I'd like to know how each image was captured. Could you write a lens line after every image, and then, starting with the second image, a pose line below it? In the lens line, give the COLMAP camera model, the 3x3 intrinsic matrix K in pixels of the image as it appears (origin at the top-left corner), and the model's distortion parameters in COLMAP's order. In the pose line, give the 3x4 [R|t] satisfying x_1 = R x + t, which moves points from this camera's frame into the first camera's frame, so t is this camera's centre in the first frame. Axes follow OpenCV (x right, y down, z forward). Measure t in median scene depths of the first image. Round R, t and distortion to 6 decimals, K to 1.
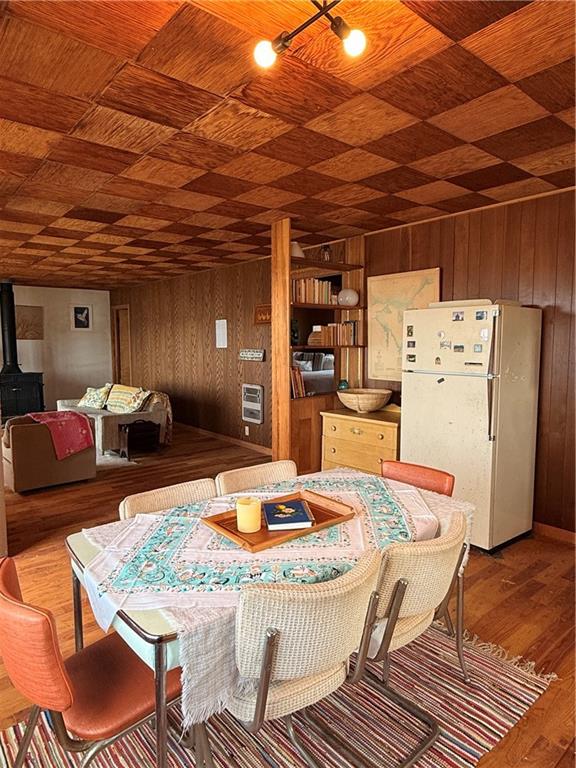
lens RADIAL K [[479.2, 0, 287.4], [0, 479.2, 382.5], [0, 0, 1]] dist [-0.000176, 0.000552]
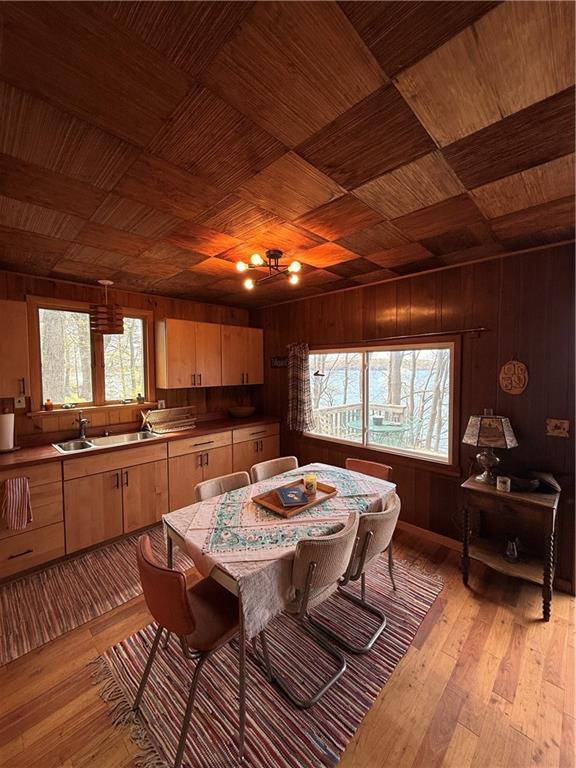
lens RADIAL K [[305.4, 0, 287.3], [0, 305.4, 381.3], [0, 0, 1]] dist [0.002799, -0.000200]
pose [[-0.995181, 0.018352, -0.096322, 0.090350], [0.005916, 0.991778, 0.127835, -0.216364], [0.097876, 0.126649, -0.987107, 1.632108]]
